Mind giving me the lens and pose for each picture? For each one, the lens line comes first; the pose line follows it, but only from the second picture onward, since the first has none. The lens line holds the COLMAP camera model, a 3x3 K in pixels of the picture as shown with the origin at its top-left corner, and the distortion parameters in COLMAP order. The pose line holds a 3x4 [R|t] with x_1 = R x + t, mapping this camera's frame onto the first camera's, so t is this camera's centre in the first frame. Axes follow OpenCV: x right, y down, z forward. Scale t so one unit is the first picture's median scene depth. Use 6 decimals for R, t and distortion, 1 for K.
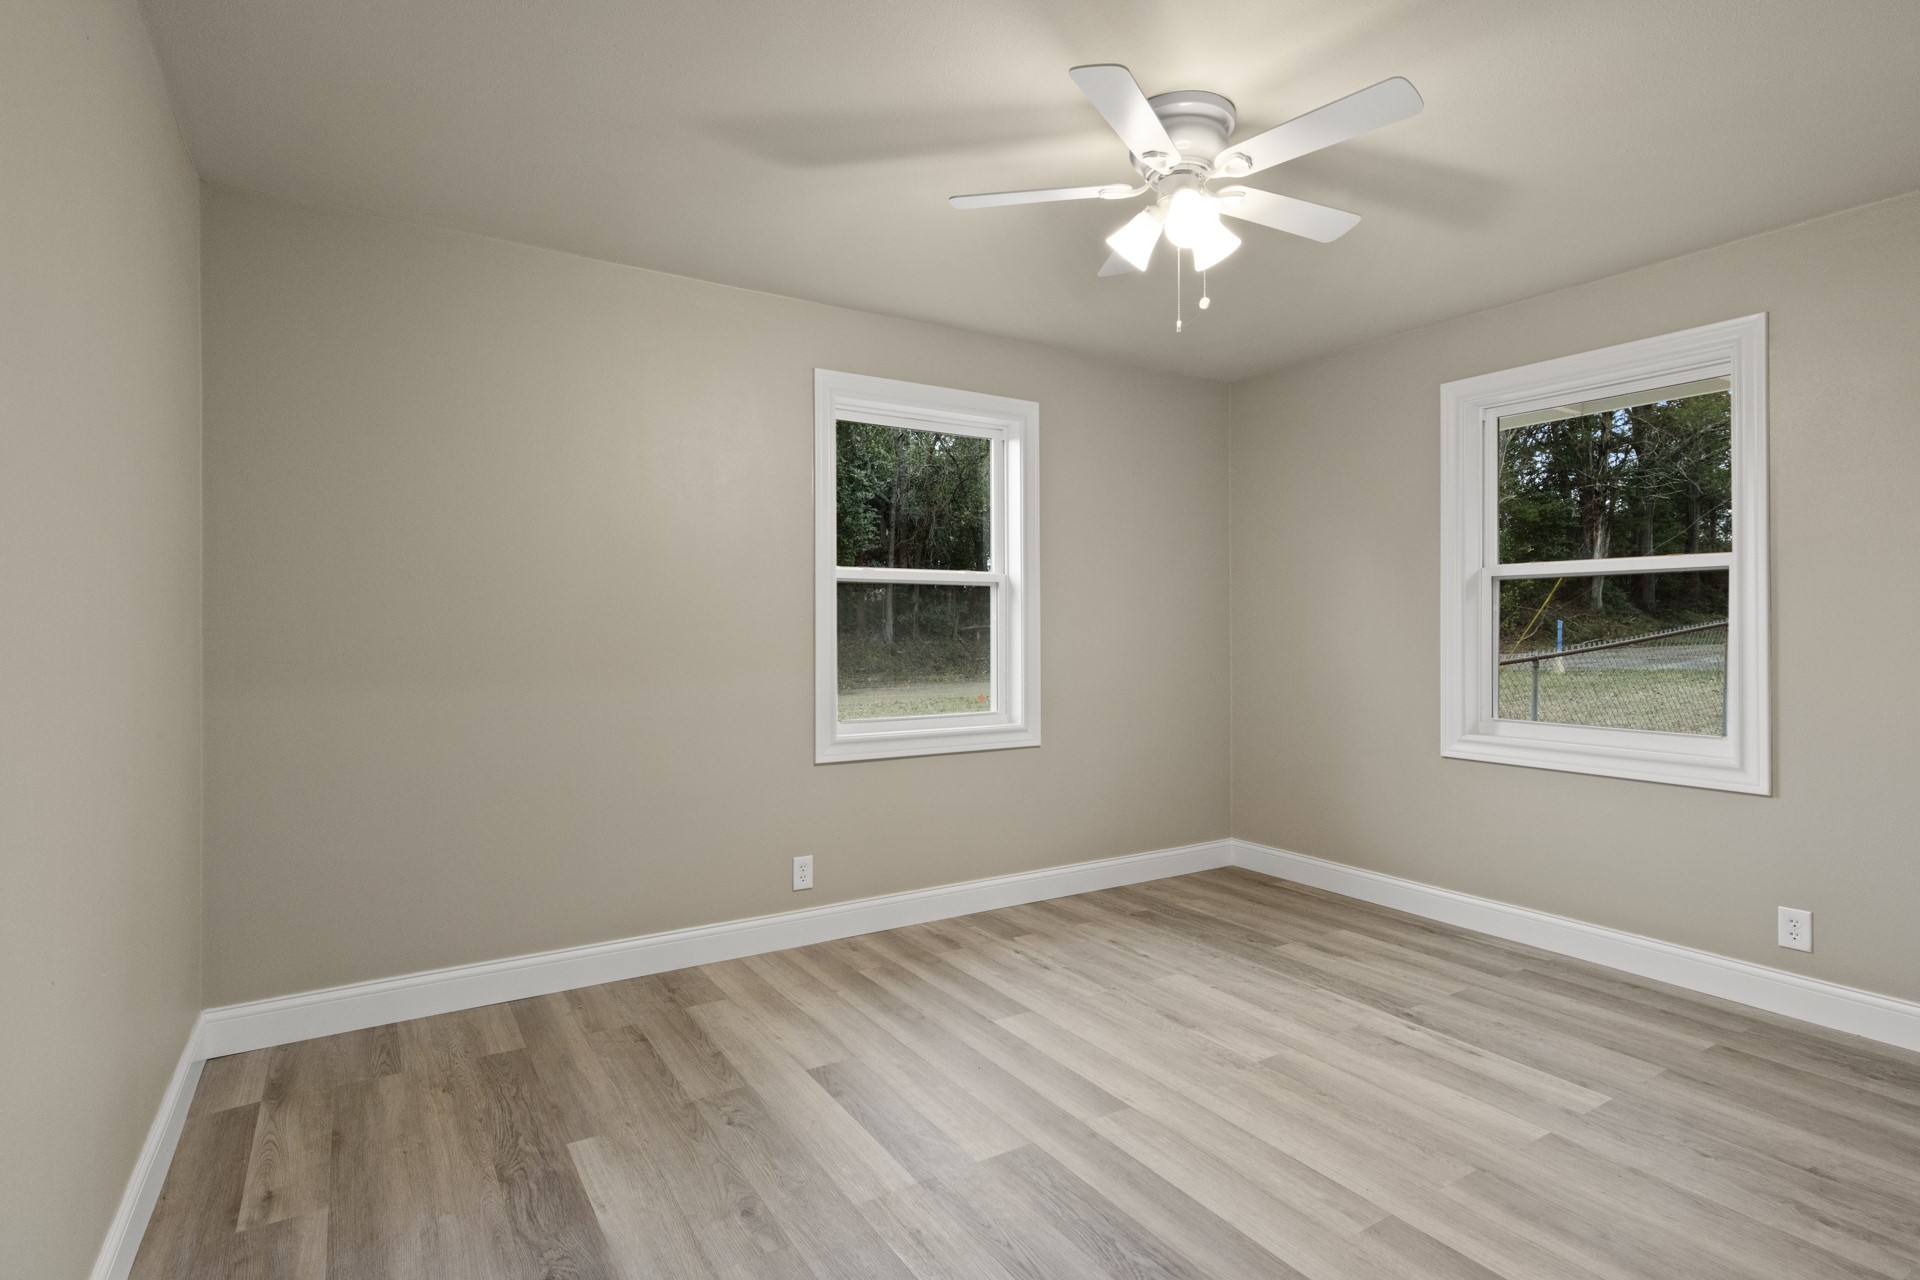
lens RADIAL K [[970.0, 0, 960.4], [0, 970.0, 602.6], [0, 0, 1]] dist [0.004980, 0.000856]
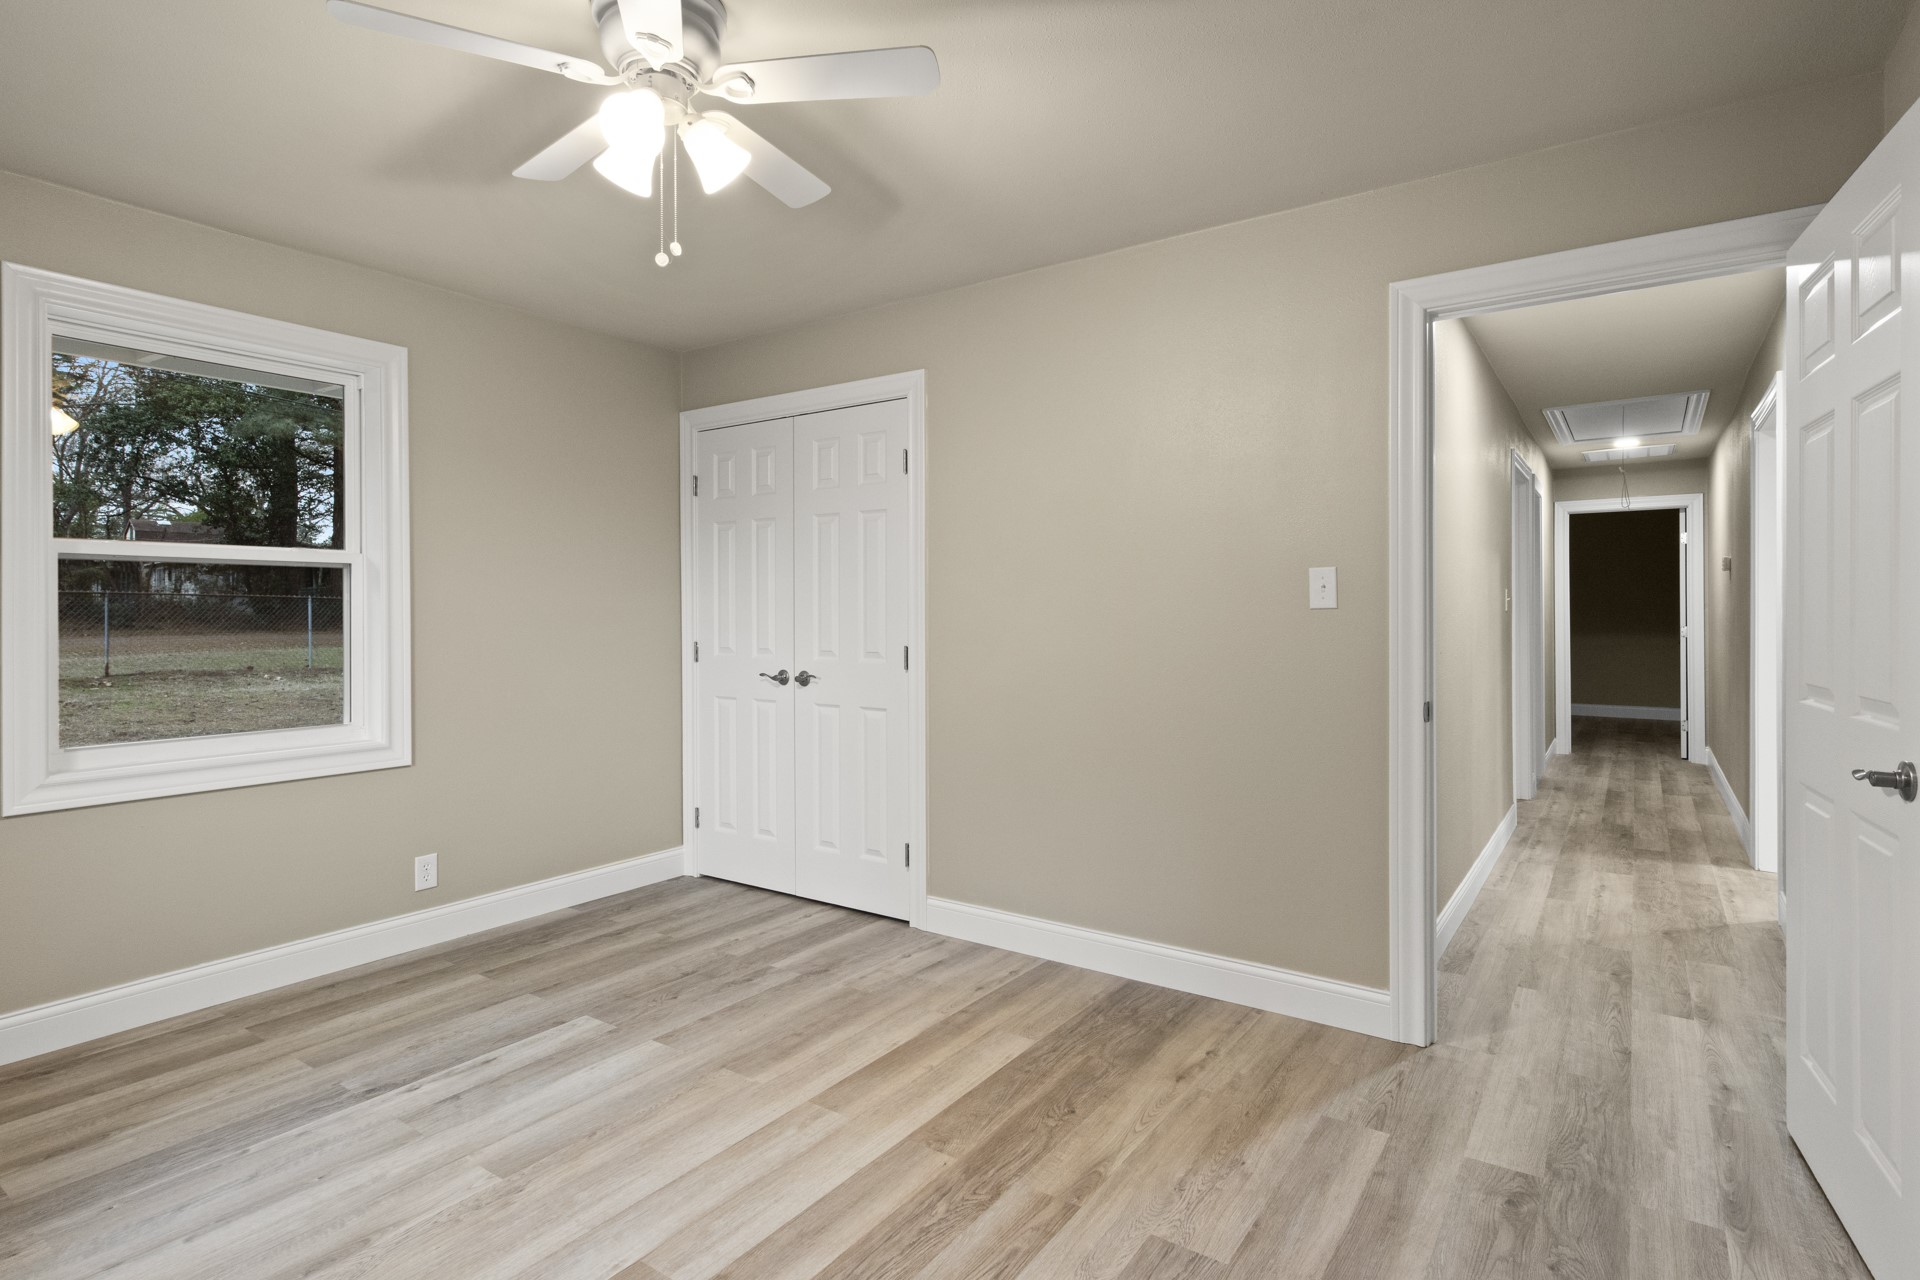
lens RADIAL K [[970.0, 0, 960.4], [0, 970.0, 602.6], [0, 0, 1]] dist [0.004980, 0.000856]
pose [[-0.398296, 0.013055, 0.917164, -0.519265], [-0.018591, 0.999578, -0.022301, 0.018200], [-0.917068, -0.025933, -0.397886, 0.905016]]
